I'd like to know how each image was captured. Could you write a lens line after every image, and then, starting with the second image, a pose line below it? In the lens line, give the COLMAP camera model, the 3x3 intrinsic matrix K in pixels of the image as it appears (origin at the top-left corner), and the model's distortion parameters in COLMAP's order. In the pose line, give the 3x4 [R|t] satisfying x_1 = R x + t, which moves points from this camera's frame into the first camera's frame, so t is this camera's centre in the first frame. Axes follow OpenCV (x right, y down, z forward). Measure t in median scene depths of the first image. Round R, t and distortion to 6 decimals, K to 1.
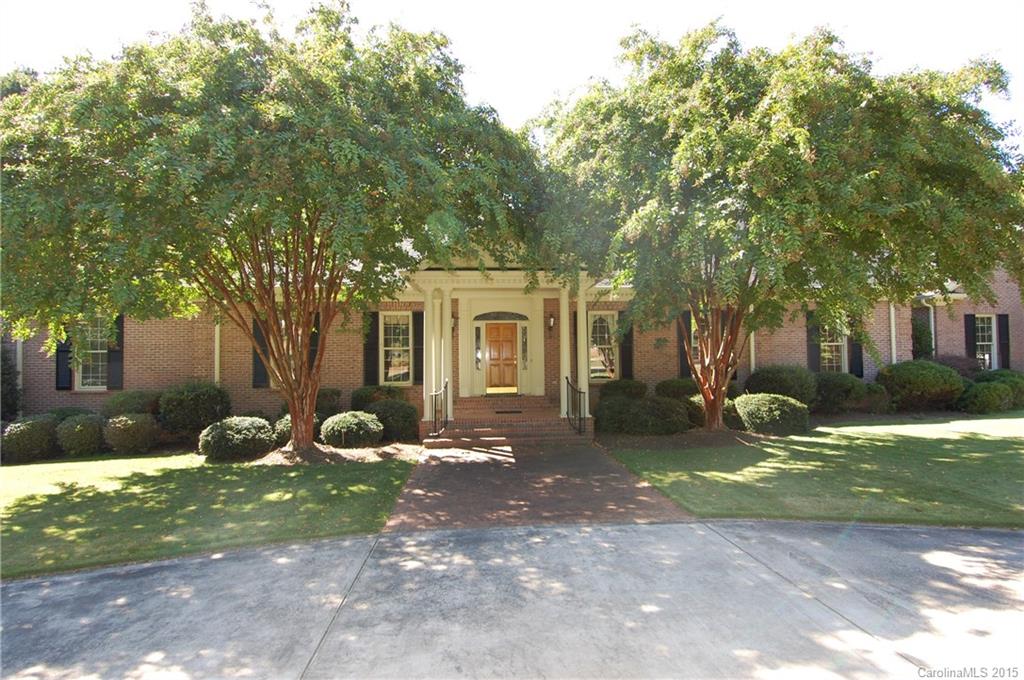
lens RADIAL K [[538.3, 0, 523.2], [0, 538.3, 340.2], [0, 0, 1]] dist [0.052649, -0.054140]
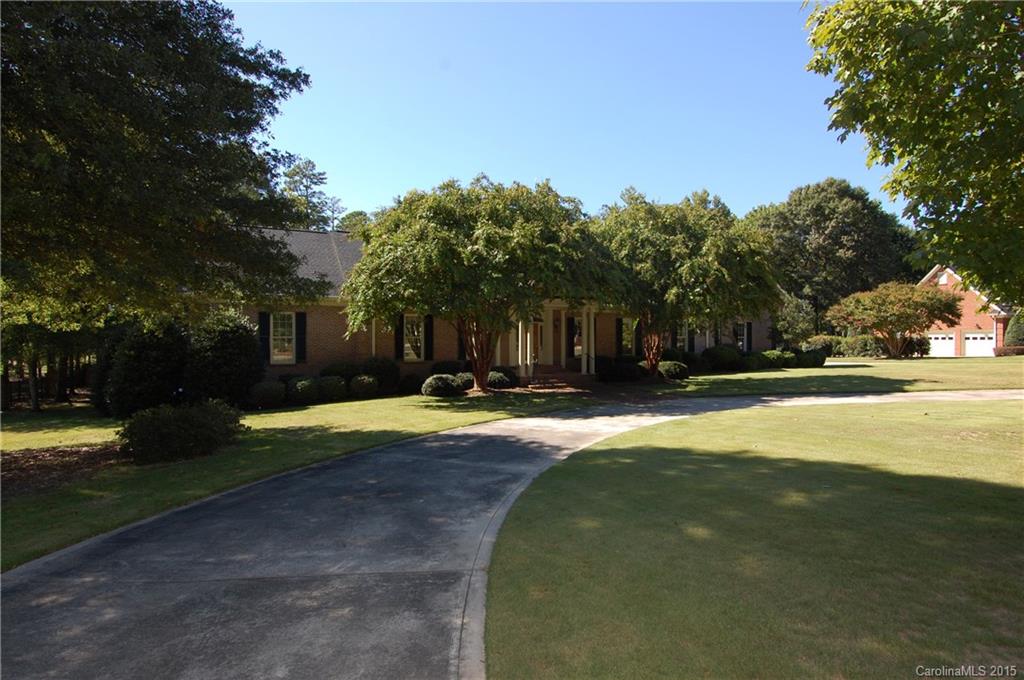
lens RADIAL K [[538.3, 0, 523.2], [0, 538.3, 340.2], [0, 0, 1]] dist [0.052649, -0.054140]
pose [[0.929131, 0.008092, 0.369663, -0.827707], [-0.017323, 0.999615, 0.021658, -0.018402], [-0.369345, -0.026527, 0.928914, -0.708027]]
